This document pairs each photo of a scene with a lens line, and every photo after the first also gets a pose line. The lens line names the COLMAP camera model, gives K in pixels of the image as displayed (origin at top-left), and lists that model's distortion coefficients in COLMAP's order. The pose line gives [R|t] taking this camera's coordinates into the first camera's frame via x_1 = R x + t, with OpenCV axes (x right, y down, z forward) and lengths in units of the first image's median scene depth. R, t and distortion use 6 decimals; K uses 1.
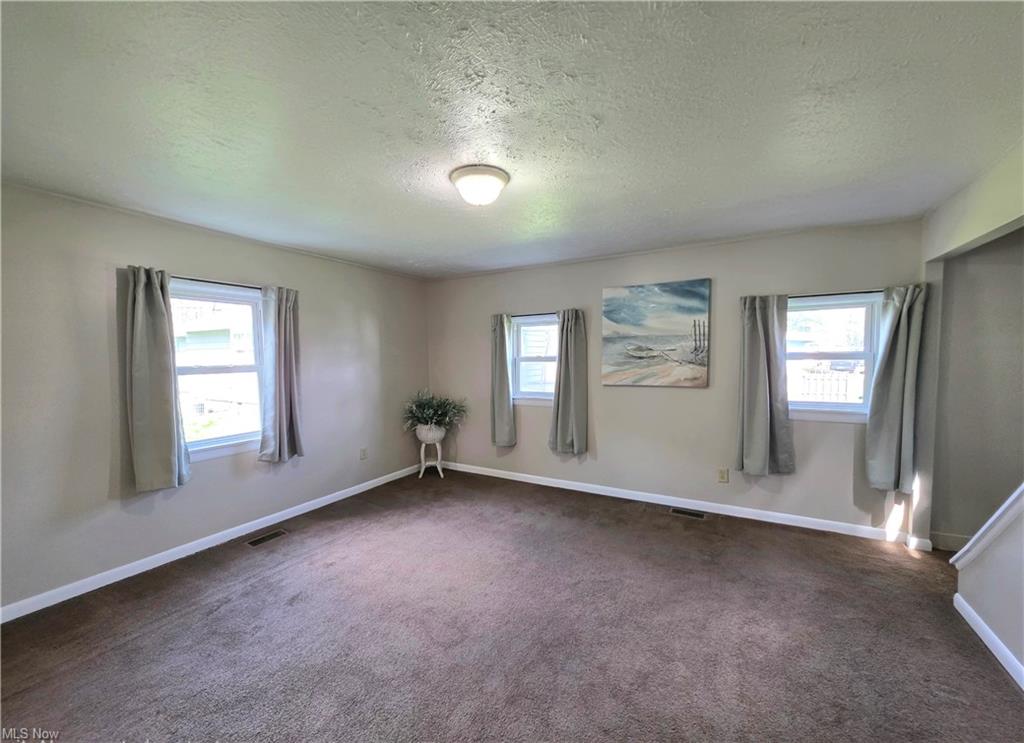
lens RADIAL K [[412.0, 0, 517.2], [0, 412.0, 380.2], [0, 0, 1]] dist [0.003903, -0.000829]
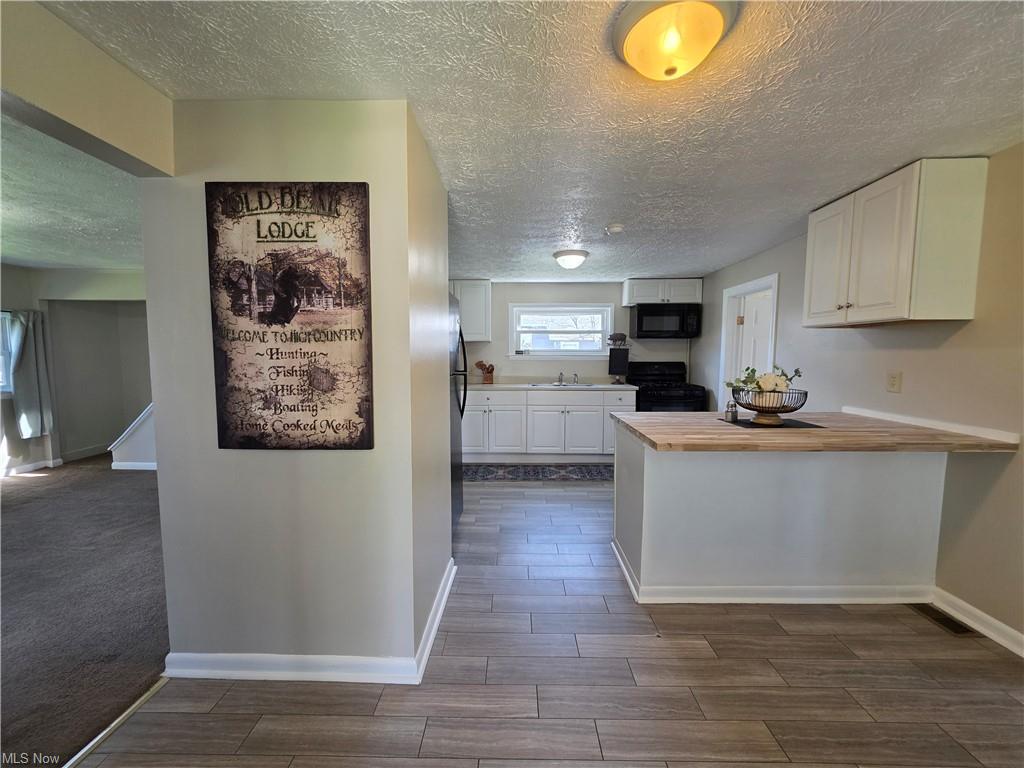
lens RADIAL K [[412.2, 0, 506.4], [0, 412.2, 383.0], [0, 0, 1]] dist [0.000402, 0.000110]
pose [[-0.474541, -0.049874, 0.878819, -1.138857], [0.061493, 0.994076, 0.089620, 0.023505], [-0.878083, 0.096570, -0.468663, 0.090532]]
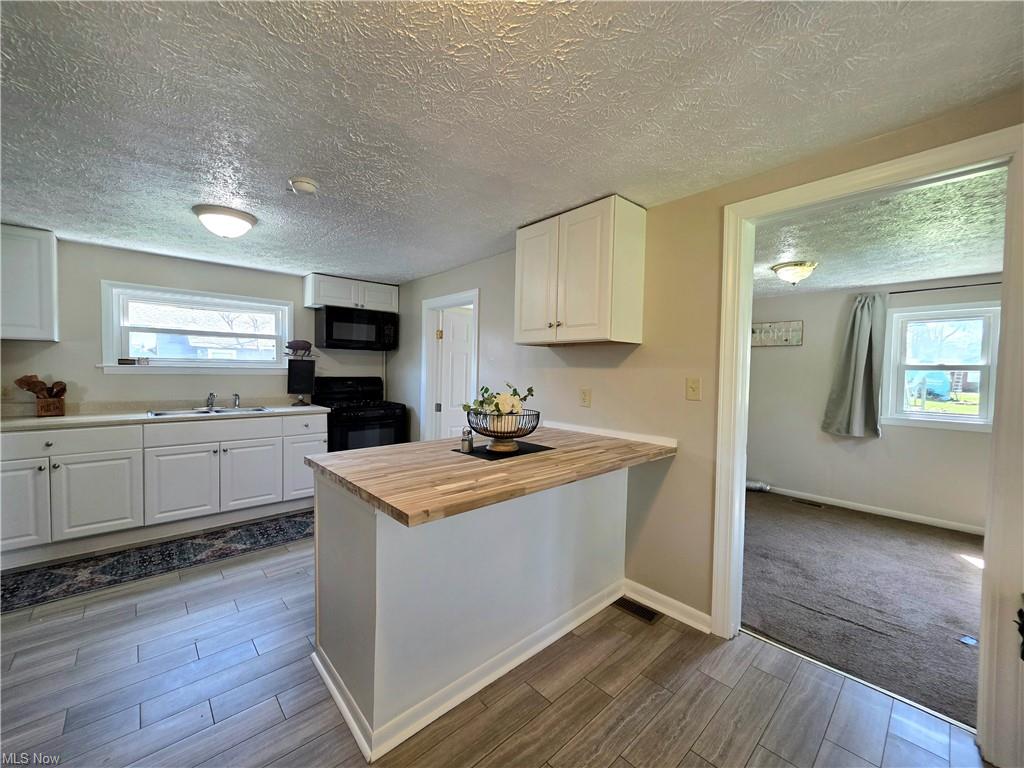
lens RADIAL K [[412.2, 0, 515.1], [0, 412.2, 384.7], [0, 0, 1]] dist [0.000402, 0.000110]
pose [[-0.953300, -0.014534, 0.301675, -0.942407], [0.014402, 0.995518, 0.093472, 0.027670], [-0.301682, 0.093452, -0.948818, -0.048062]]
